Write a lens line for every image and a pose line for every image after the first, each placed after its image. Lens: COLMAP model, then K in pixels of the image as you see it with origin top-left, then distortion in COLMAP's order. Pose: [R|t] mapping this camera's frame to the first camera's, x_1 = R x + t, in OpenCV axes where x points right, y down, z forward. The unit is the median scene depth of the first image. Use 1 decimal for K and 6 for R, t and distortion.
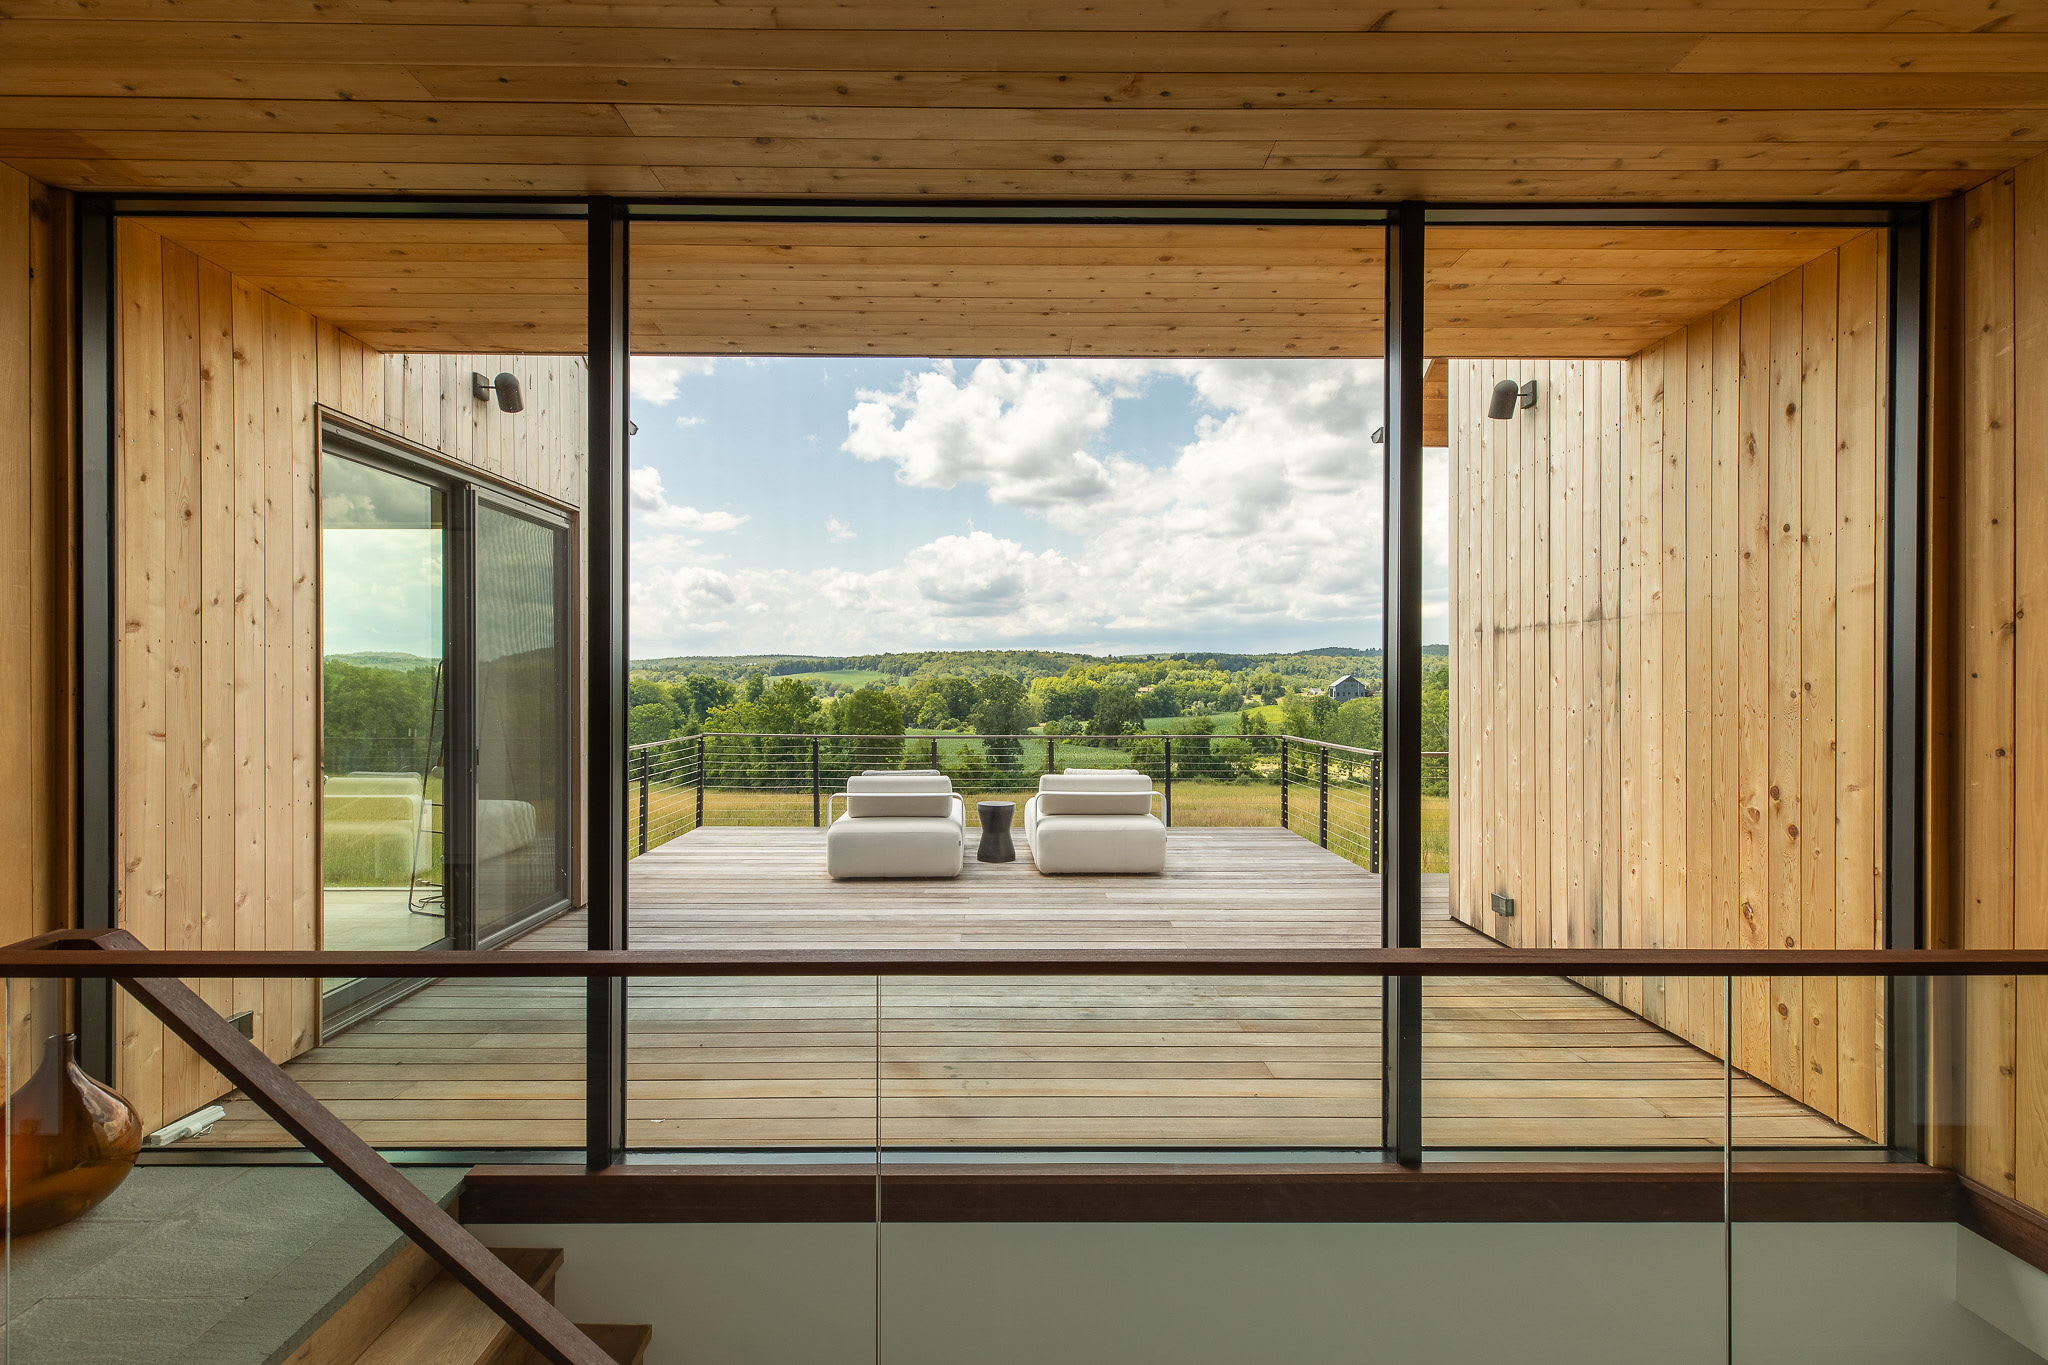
lens RADIAL K [[916.4, 0, 1057.1], [0, 916.4, 684.4], [0, 0, 1]] dist [0.002305, -0.000888]
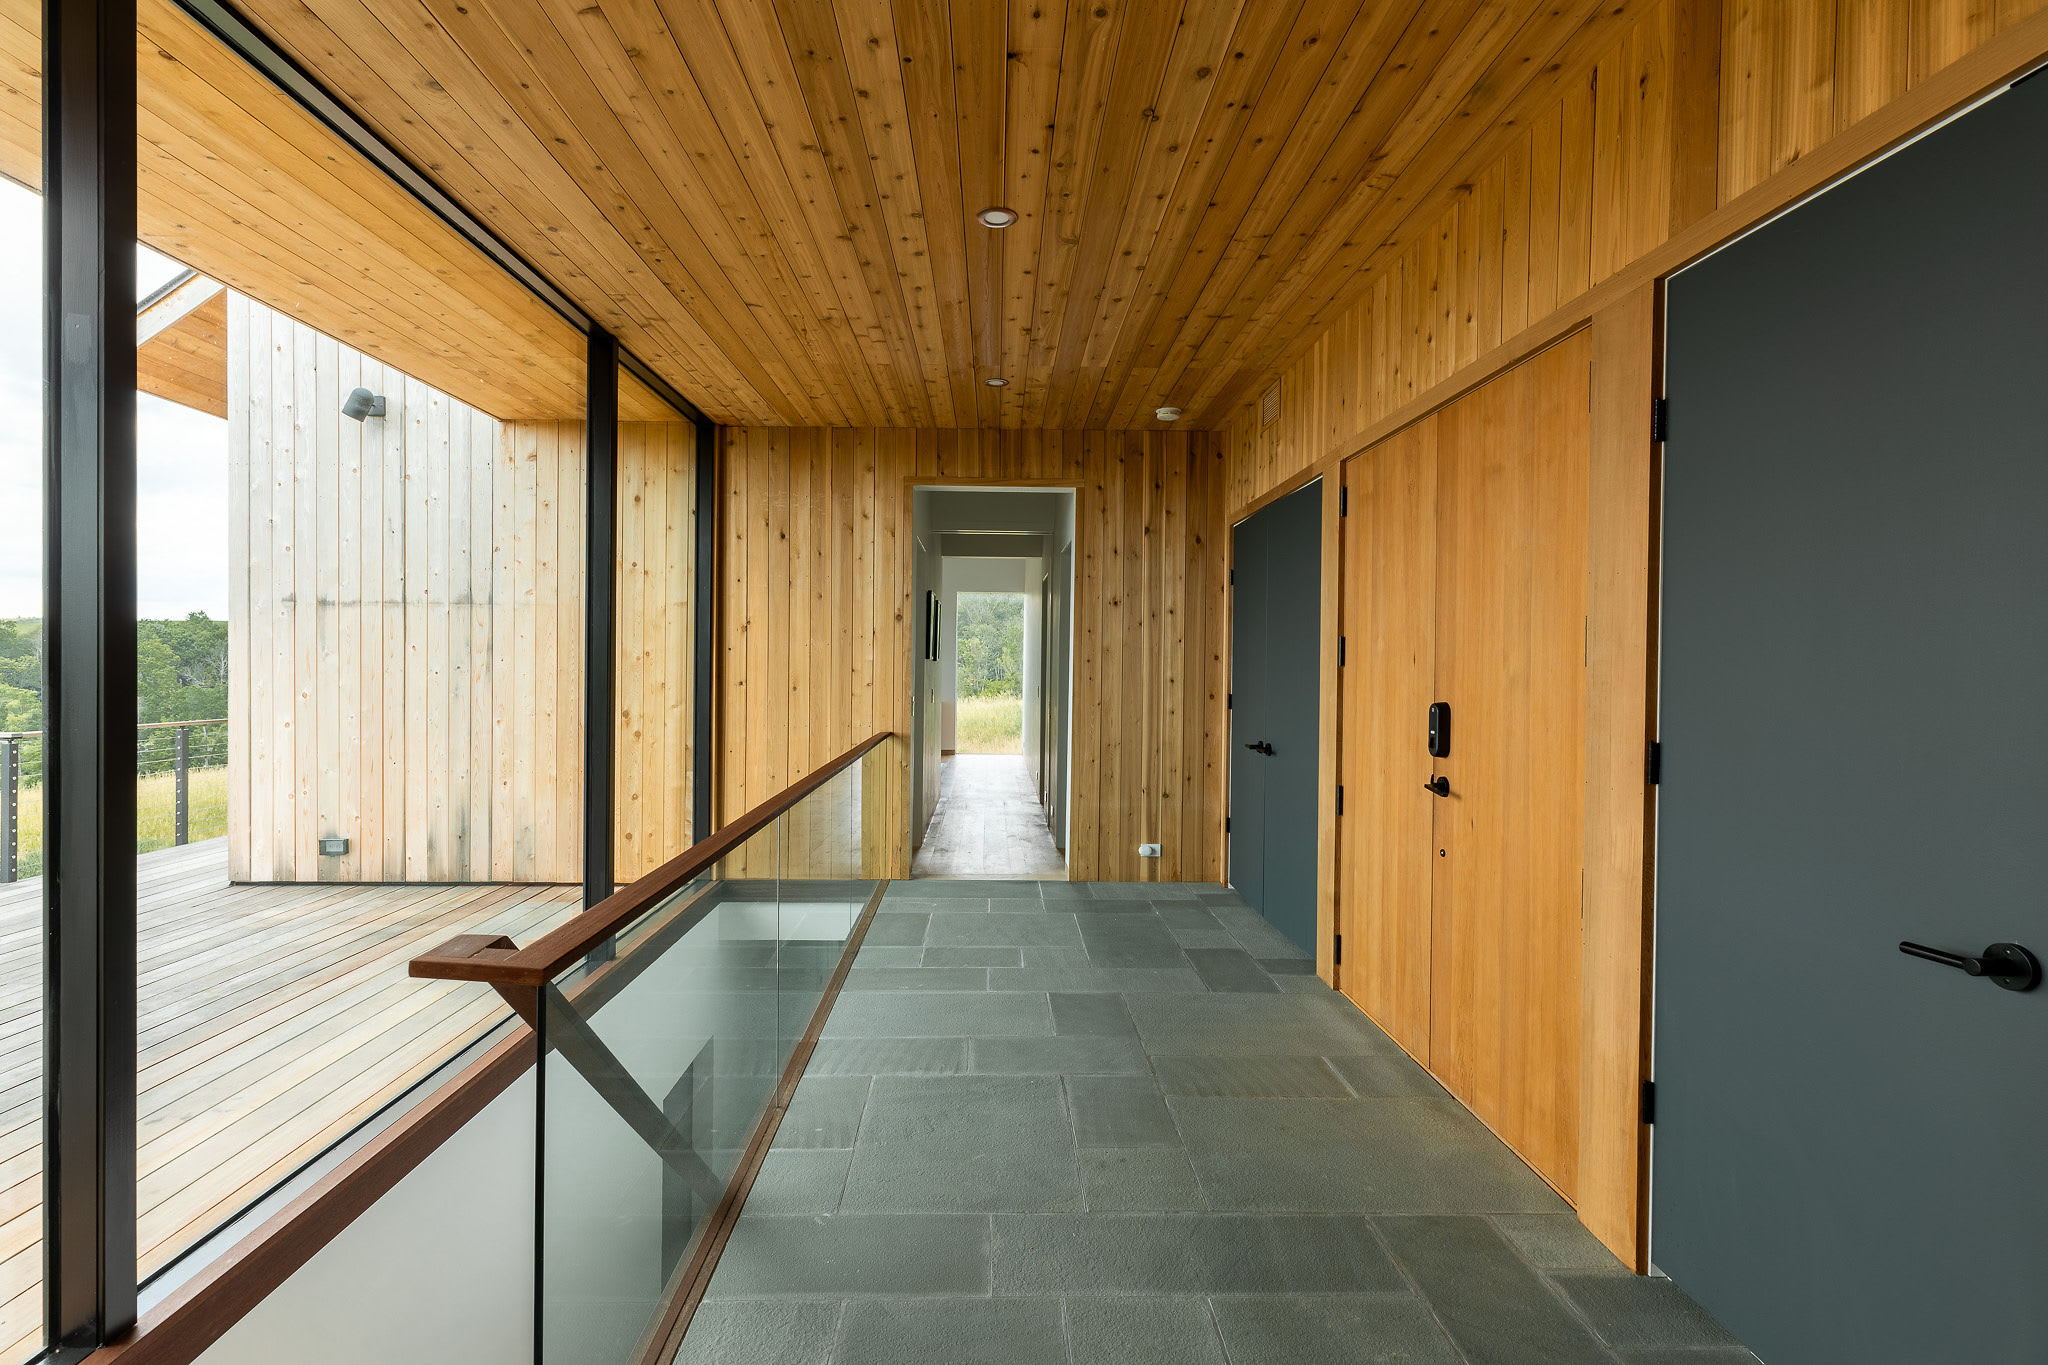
lens RADIAL K [[916.4, 0, 966.6], [0, 916.4, 681.8], [0, 0, 1]] dist [0.002305, -0.000888]
pose [[0.033763, -0.018968, 0.999250, -0.763257], [-0.005607, 0.999801, 0.019168, 0.014781], [-0.999414, -0.006250, 0.033649, 0.234074]]
